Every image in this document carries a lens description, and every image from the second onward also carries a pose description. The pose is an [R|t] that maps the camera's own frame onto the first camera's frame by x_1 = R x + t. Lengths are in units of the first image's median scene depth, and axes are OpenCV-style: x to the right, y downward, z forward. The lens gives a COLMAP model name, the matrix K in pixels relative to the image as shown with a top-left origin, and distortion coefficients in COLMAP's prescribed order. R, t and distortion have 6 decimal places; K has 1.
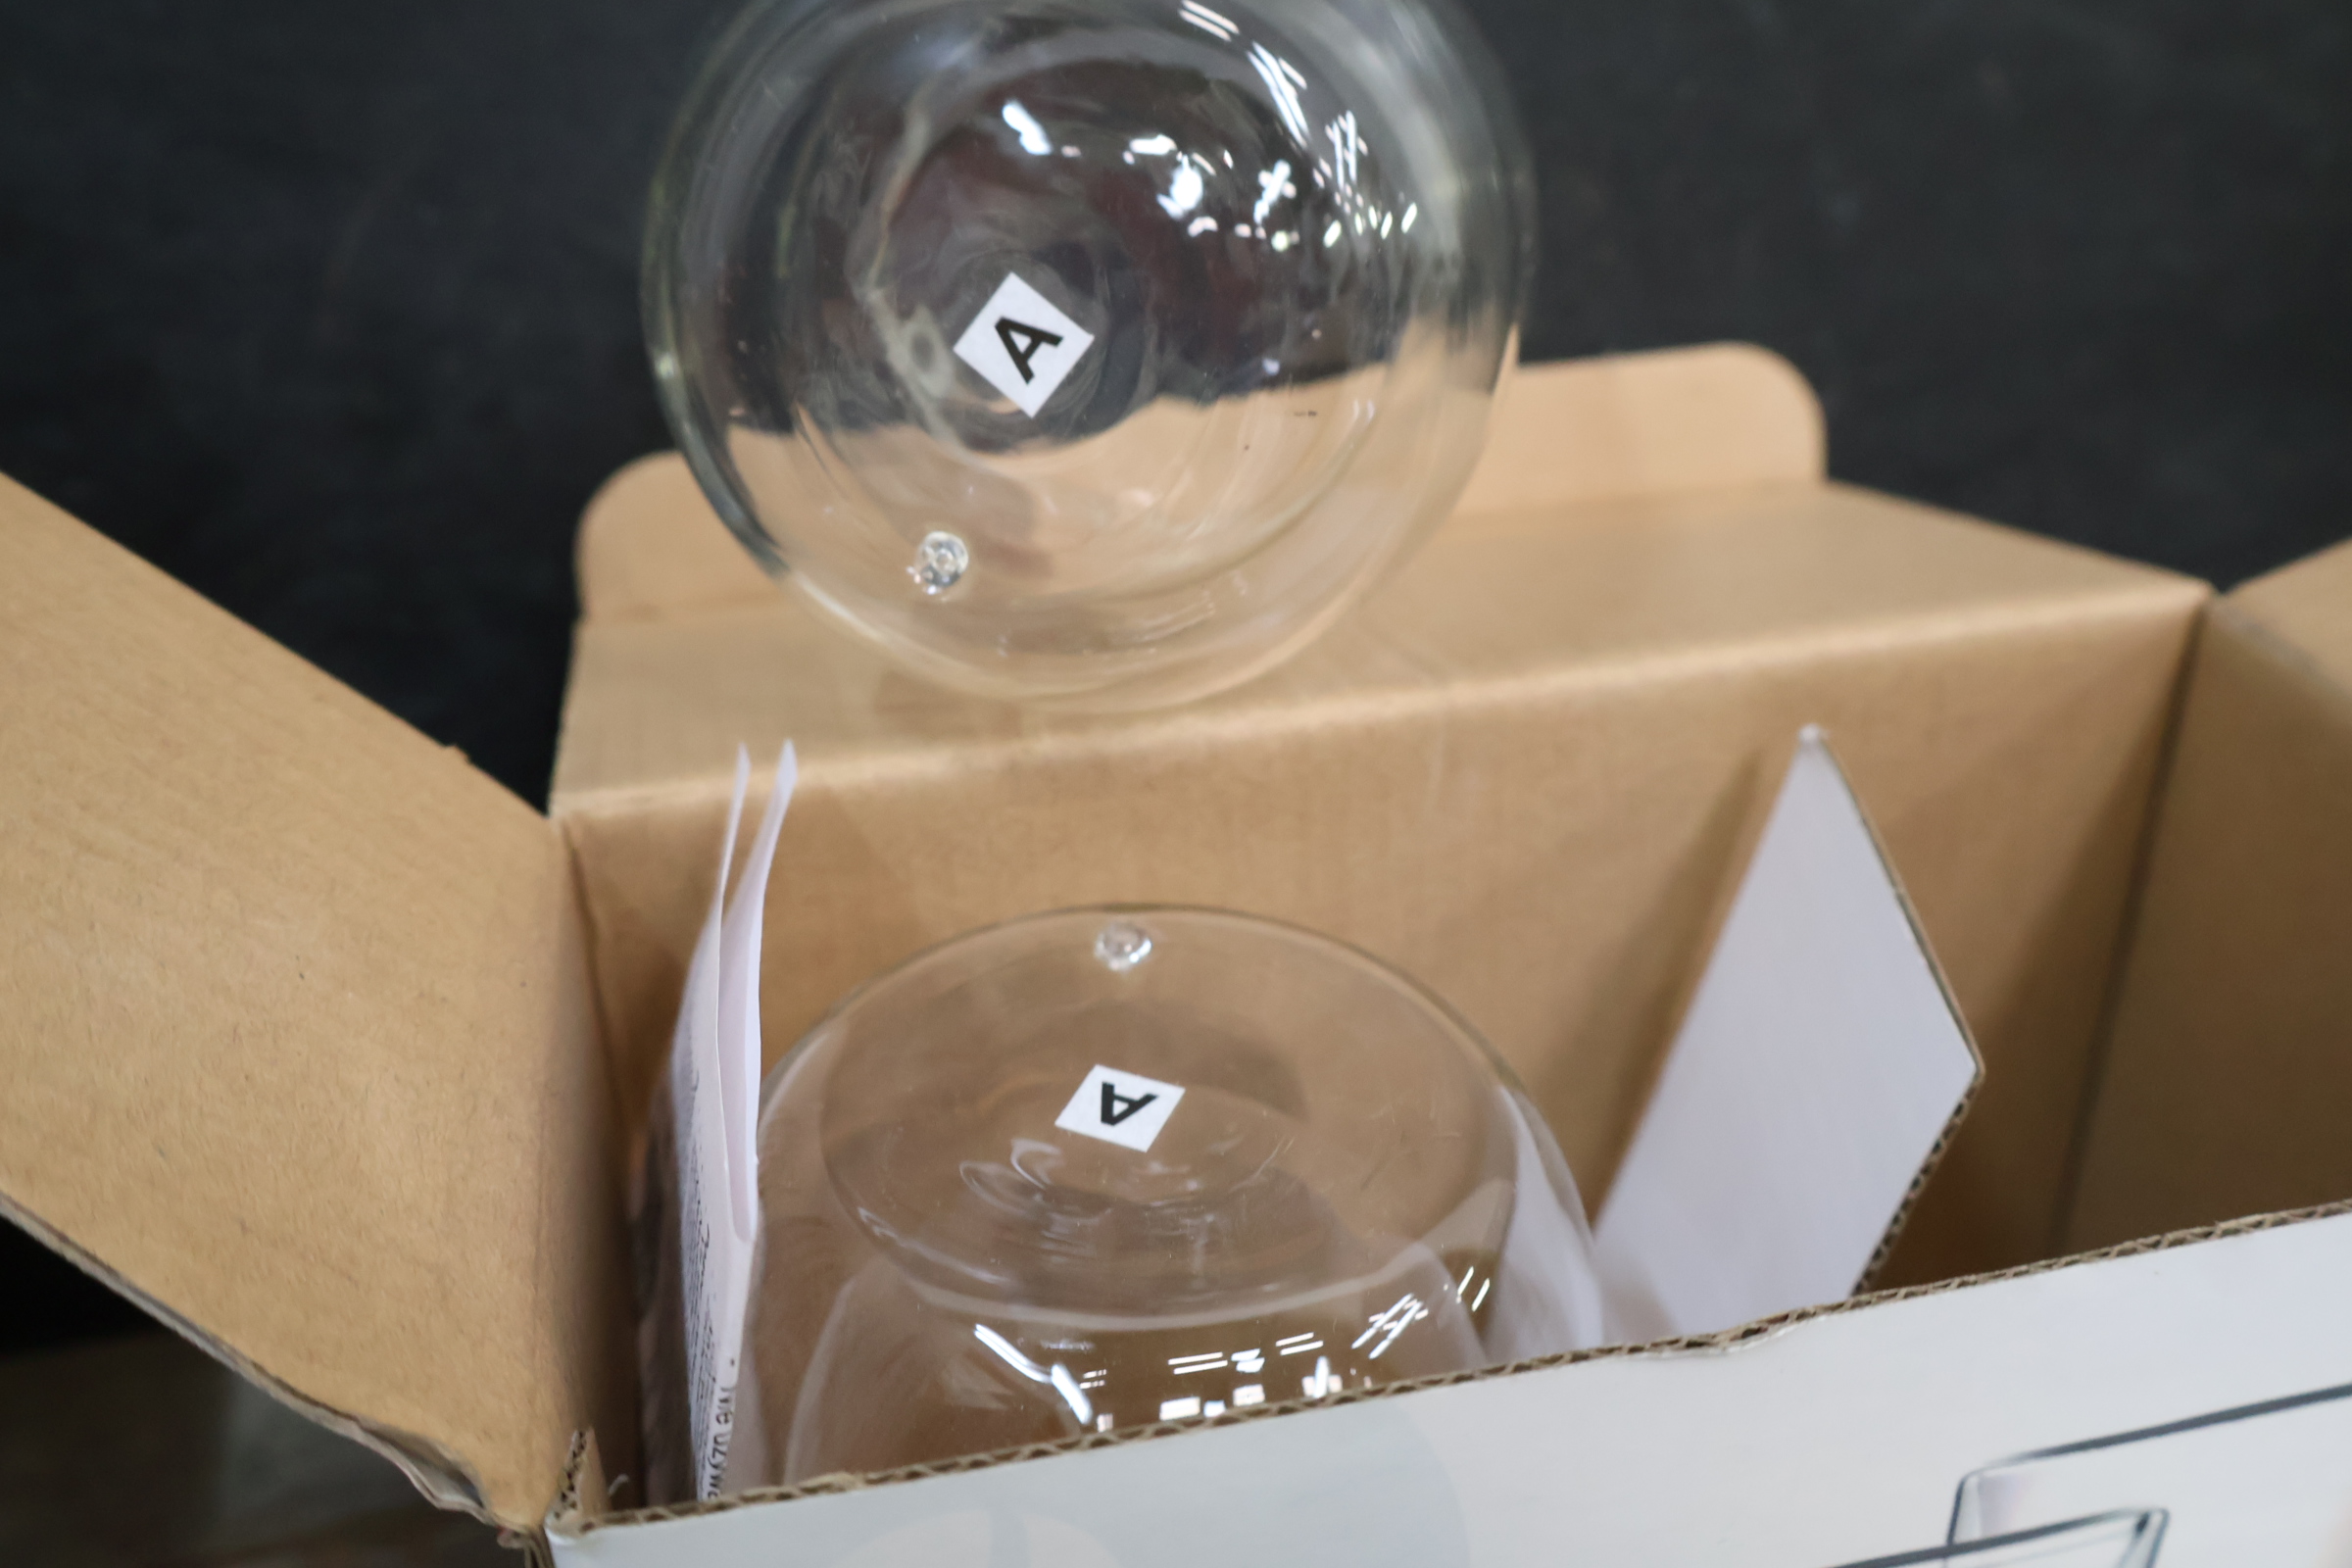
lens RADIAL K [[2328.9, 0, 1176.4], [0, 2328.9, 776.1], [0, 0, 1]] dist [0.004846, 0.003735]
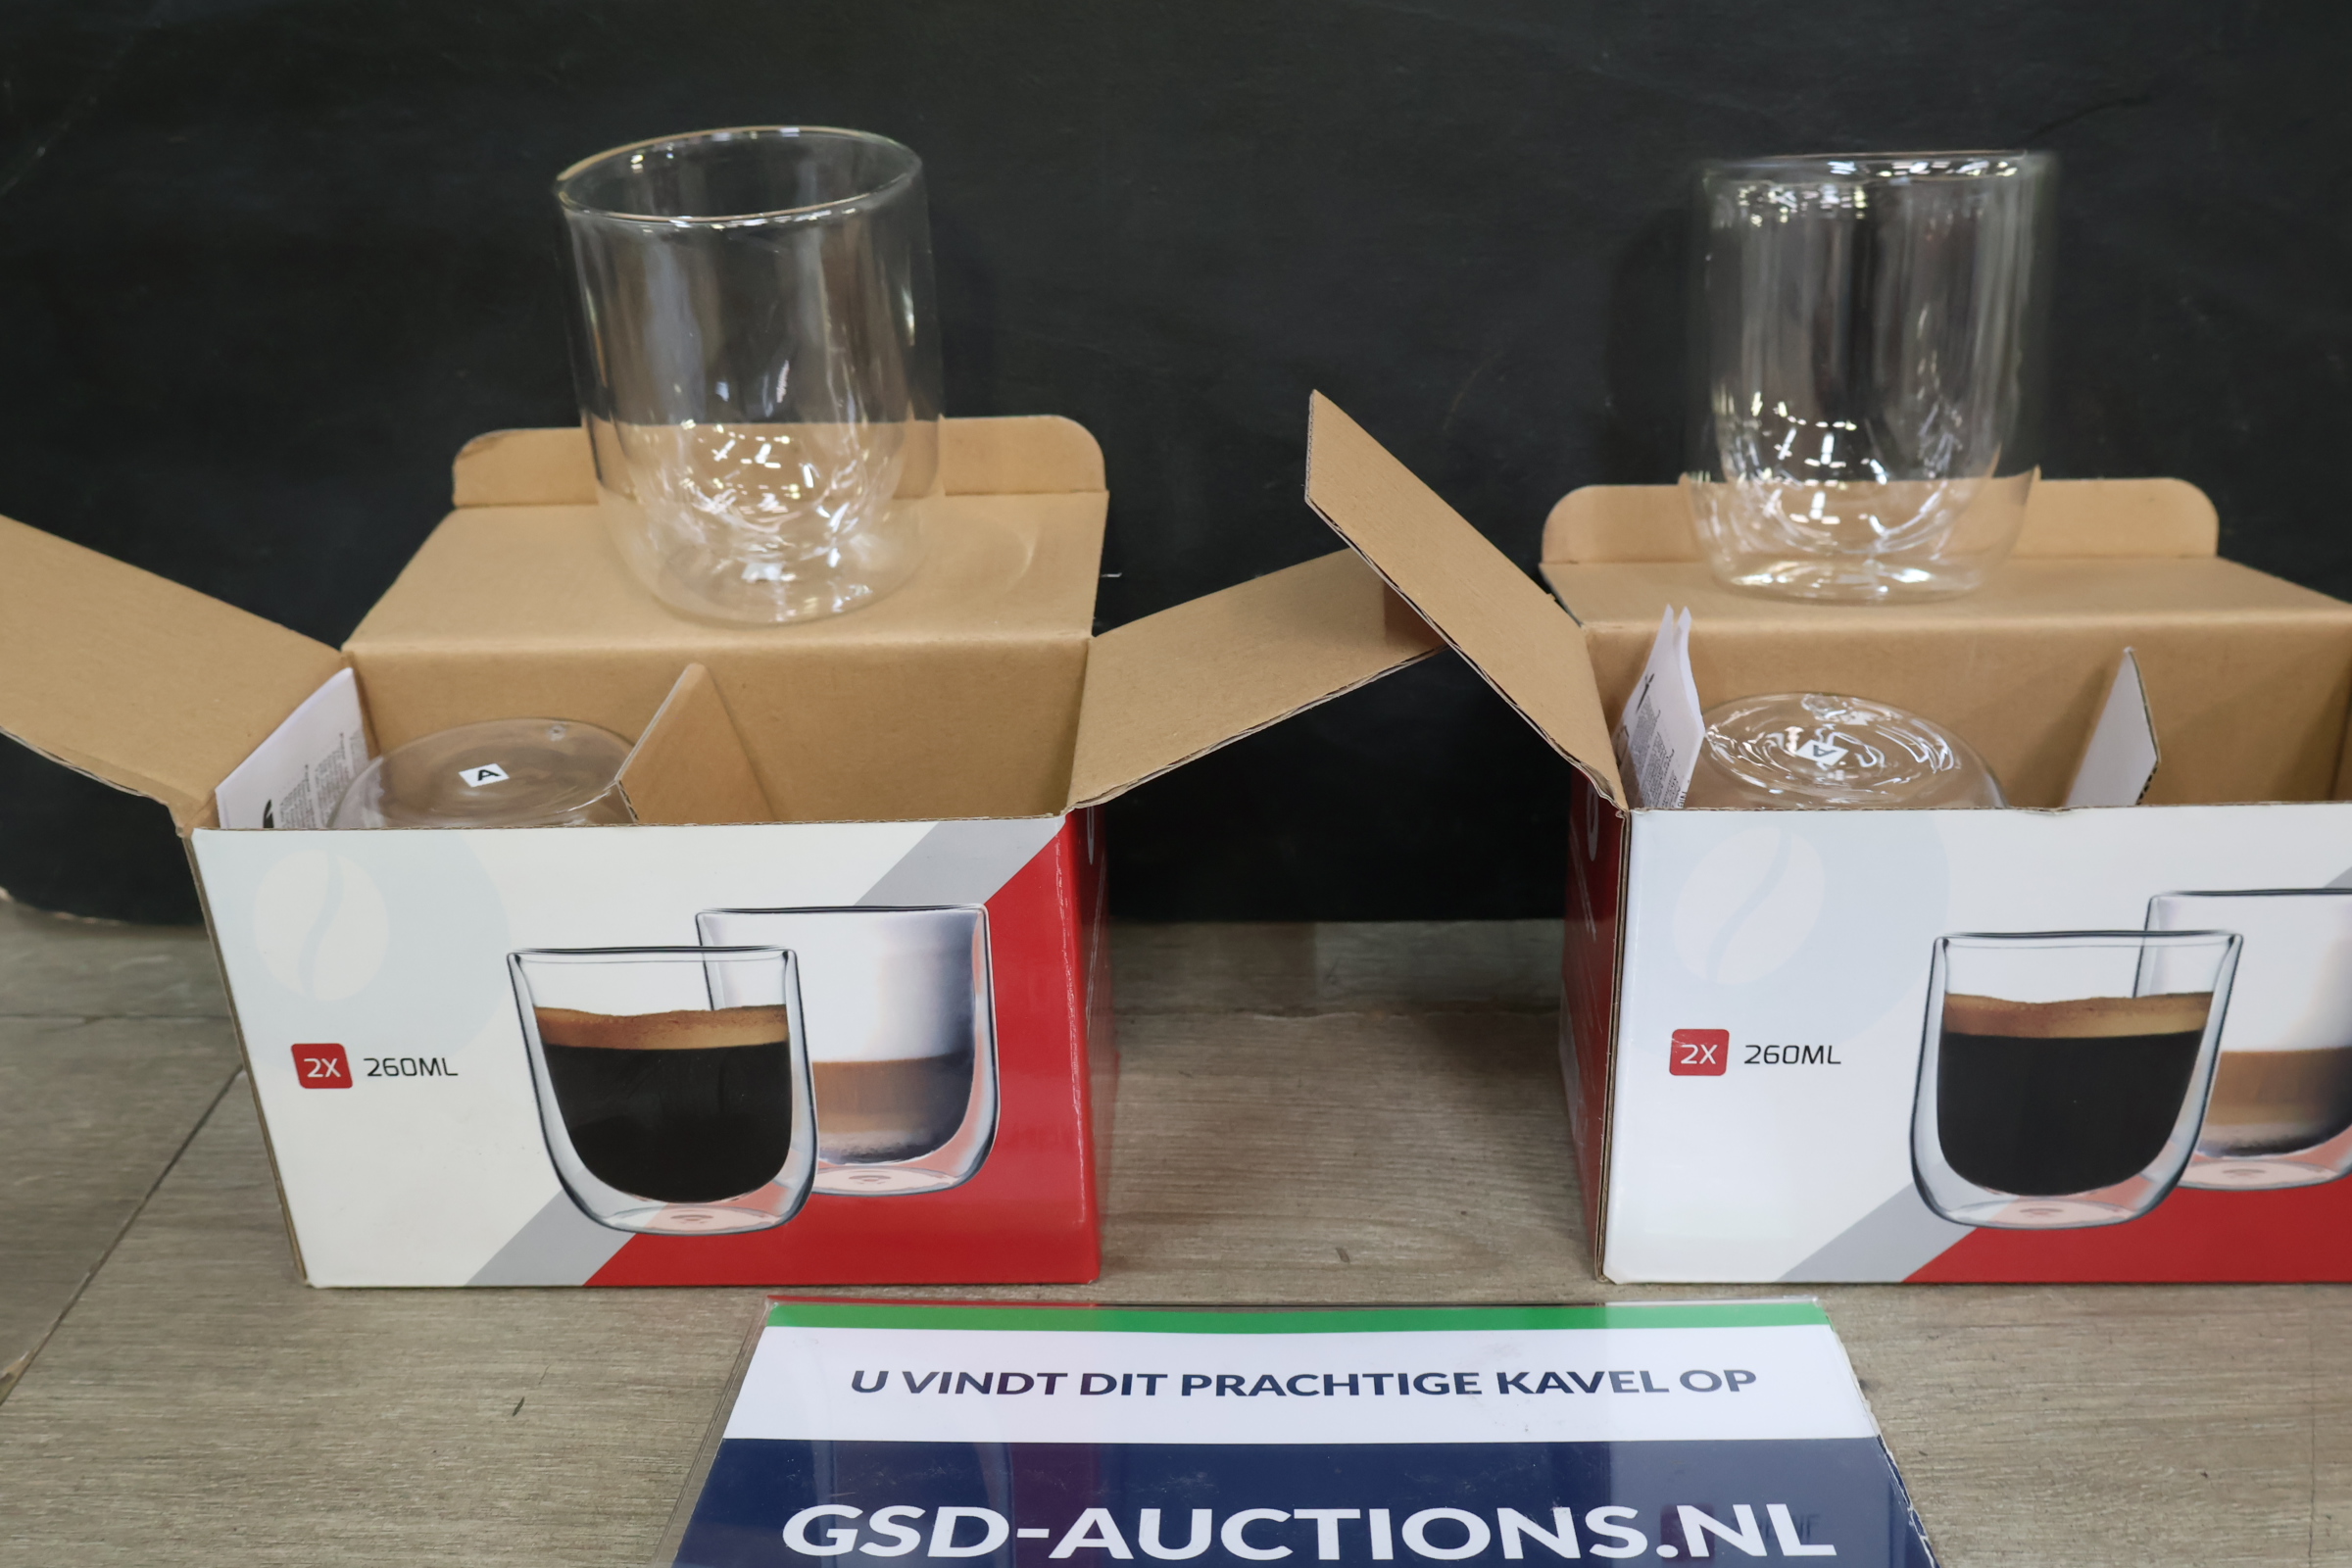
lens RADIAL K [[2328.9, 0, 1176.4], [0, 2328.9, 776.1], [0, 0, 1]] dist [0.004846, 0.003735]
pose [[0.964976, 0.102236, -0.241599, -0.076394], [-0.119236, 0.991241, -0.056785, 0.351812], [0.233677, 0.083603, 0.968713, -1.414145]]
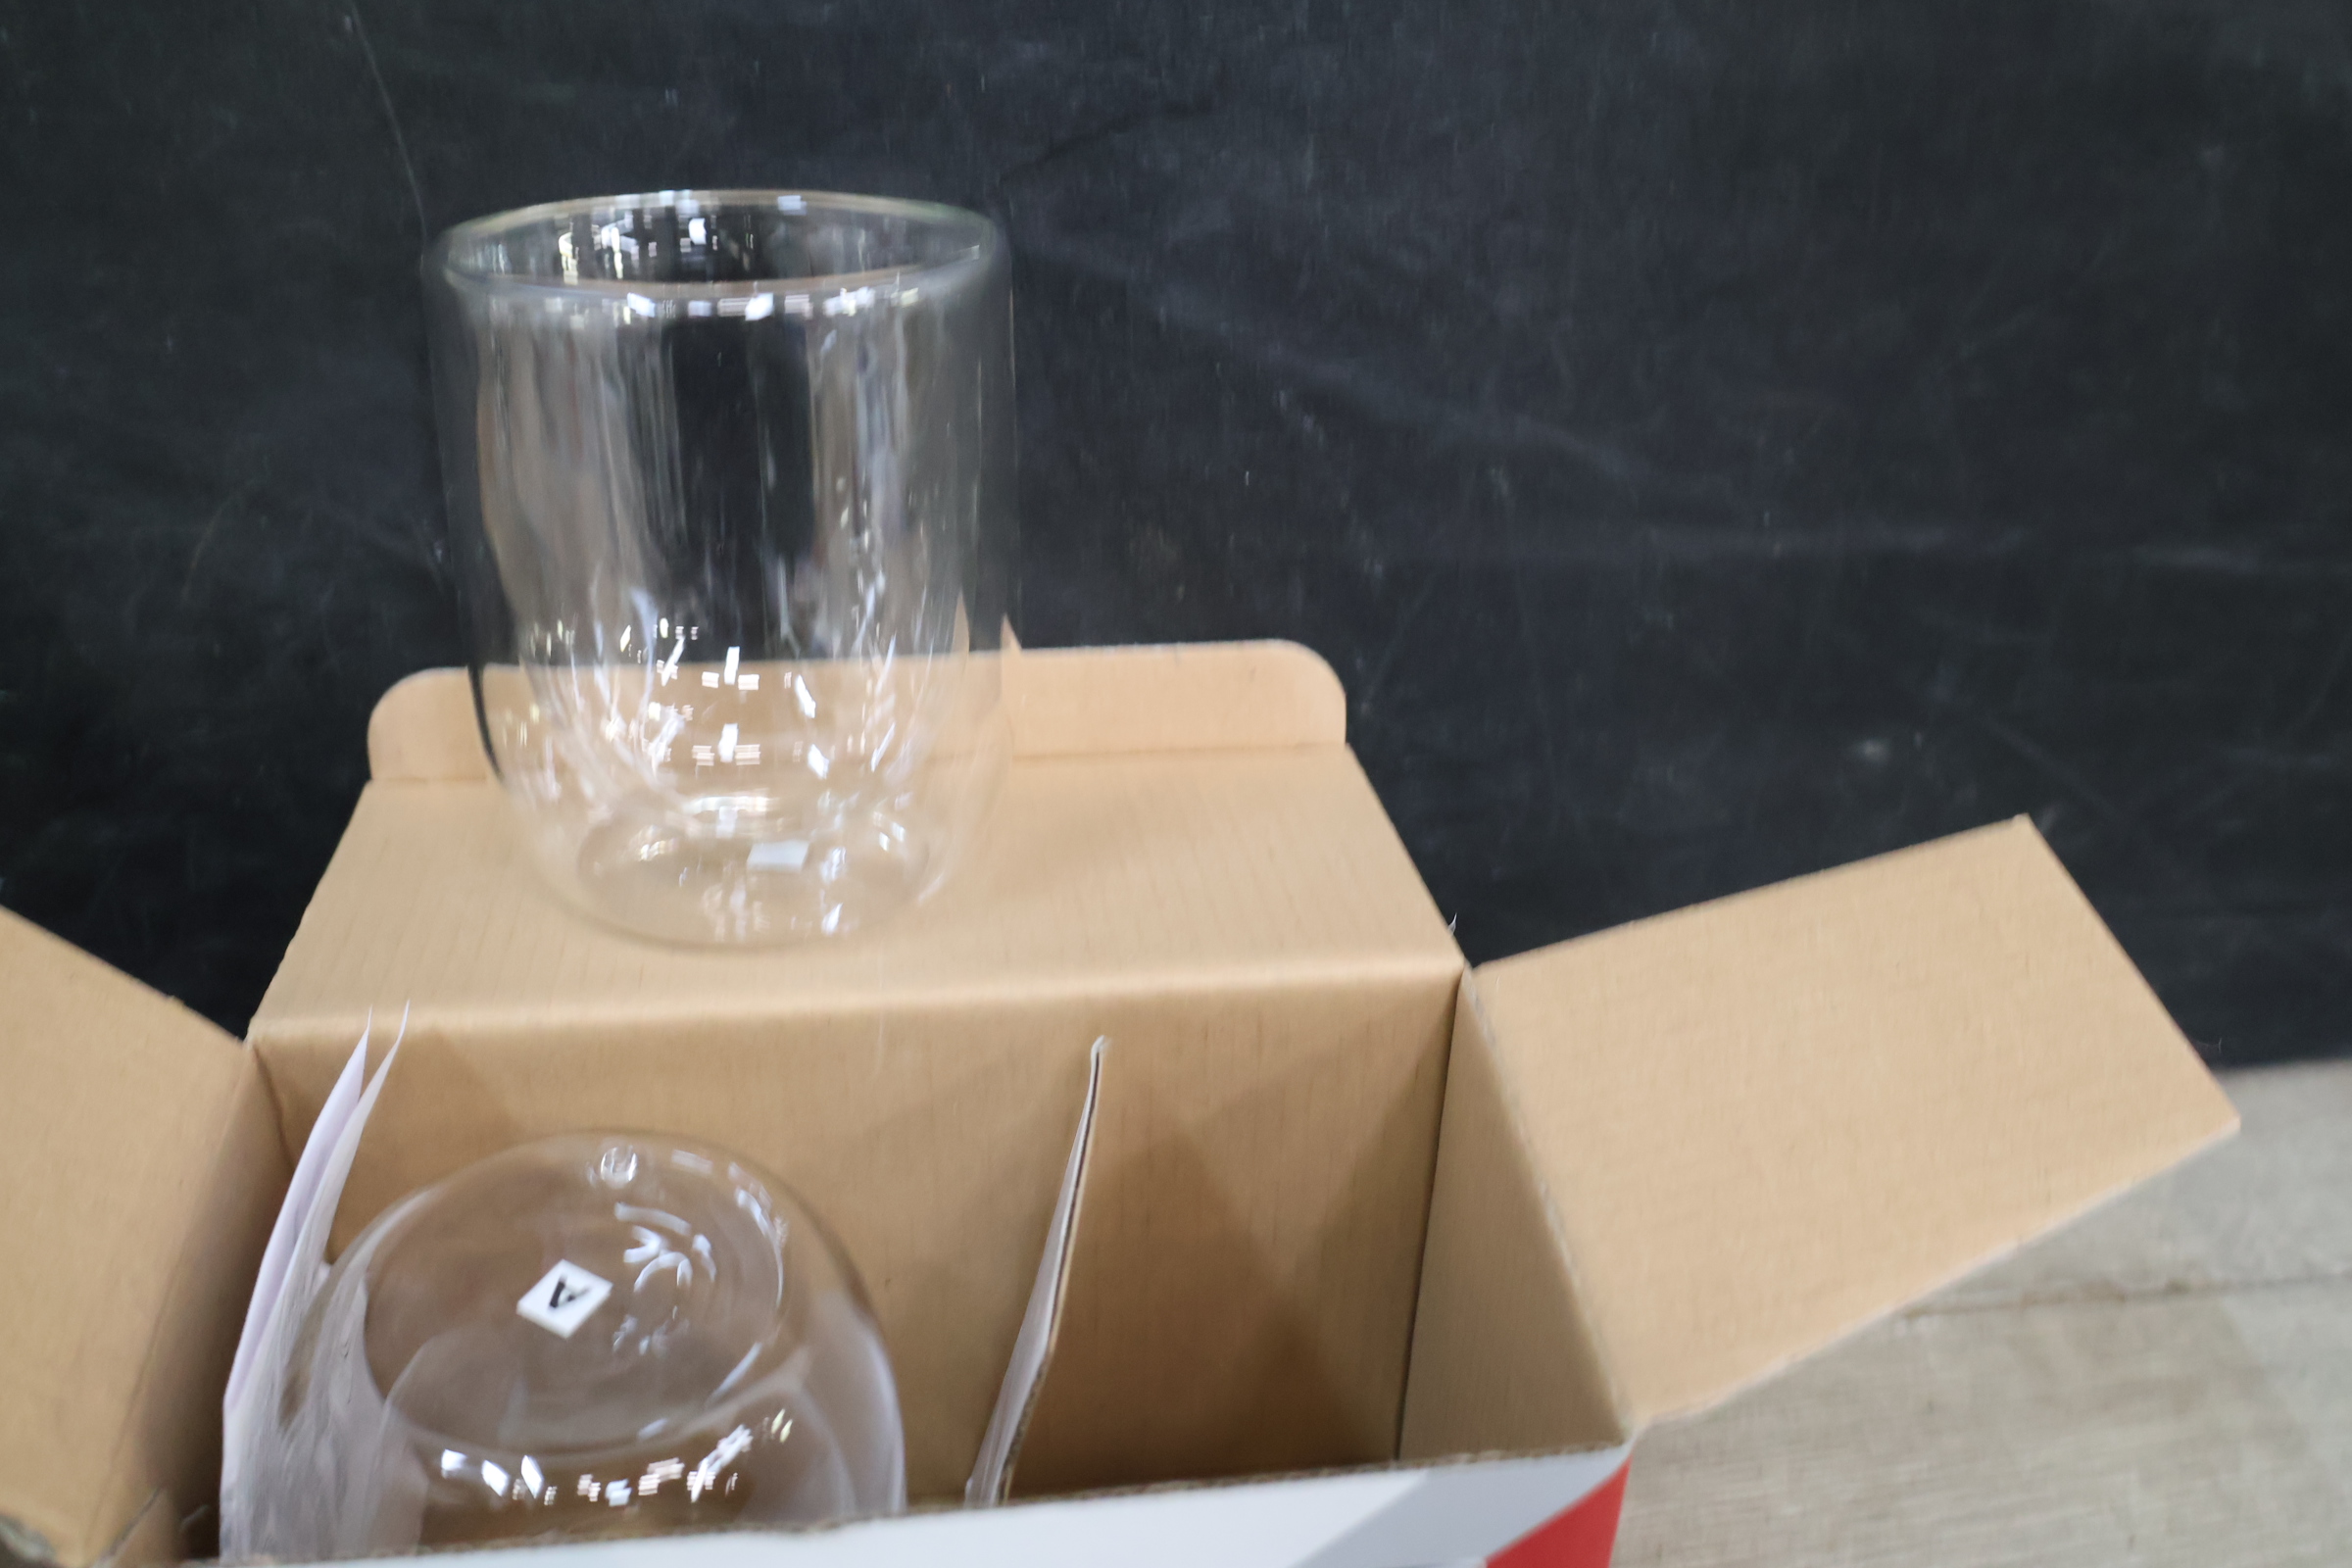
lens RADIAL K [[2315.5, 0, 1172.6], [0, 2315.5, 762.9], [0, 0, 1]] dist [0.018681, 0.014420]
pose [[0.993248, 0.097768, -0.062443, 0.393955], [-0.093144, 0.992964, 0.073115, -0.321839], [0.069152, -0.066805, 0.995367, -0.420649]]
